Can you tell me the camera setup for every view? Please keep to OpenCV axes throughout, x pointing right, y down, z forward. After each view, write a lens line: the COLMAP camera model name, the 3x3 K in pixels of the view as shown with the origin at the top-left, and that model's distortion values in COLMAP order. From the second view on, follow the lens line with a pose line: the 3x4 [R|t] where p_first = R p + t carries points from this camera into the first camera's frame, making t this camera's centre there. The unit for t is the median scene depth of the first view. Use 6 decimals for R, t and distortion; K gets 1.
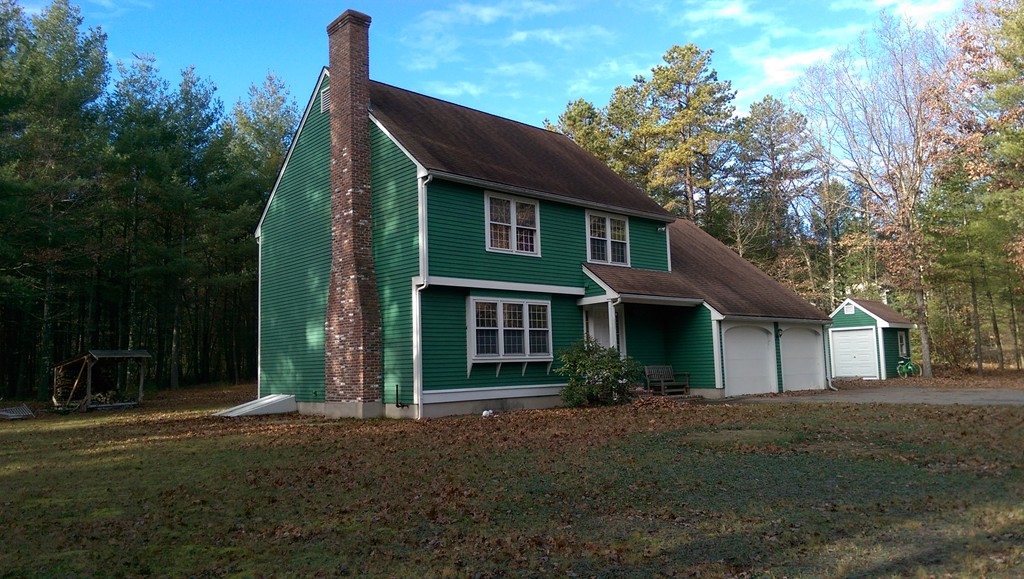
lens RADIAL K [[723.5, 0, 515.8], [0, 723.5, 284.9], [0, 0, 1]] dist [0.096219, -0.116326]
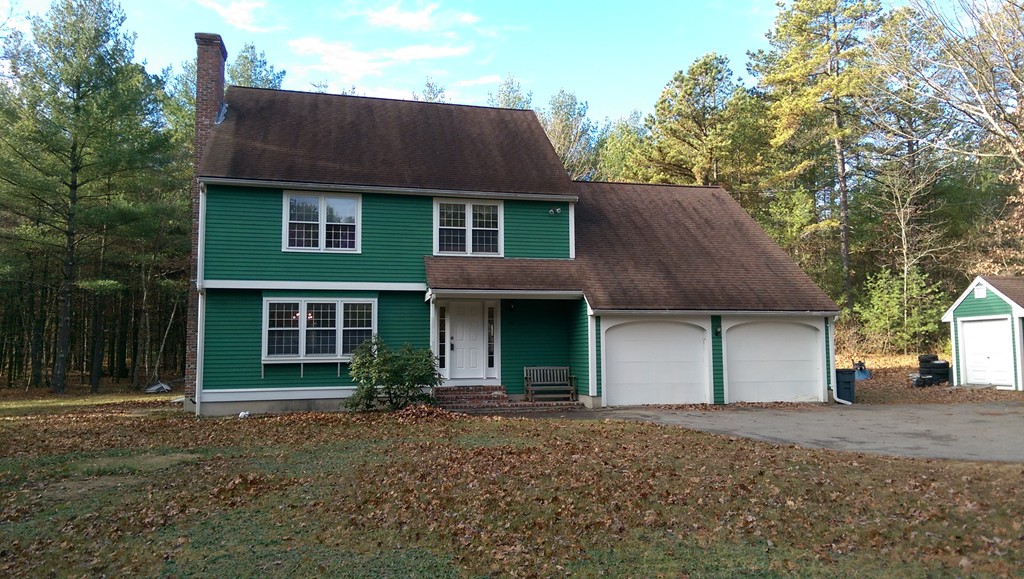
lens RADIAL K [[723.5, 0, 515.8], [0, 723.5, 284.9], [0, 0, 1]] dist [0.096219, -0.116326]
pose [[0.882162, -0.023342, -0.470367, 0.669029], [0.037168, 0.999106, 0.020125, -0.008553], [0.469477, -0.035236, 0.882241, 0.244662]]
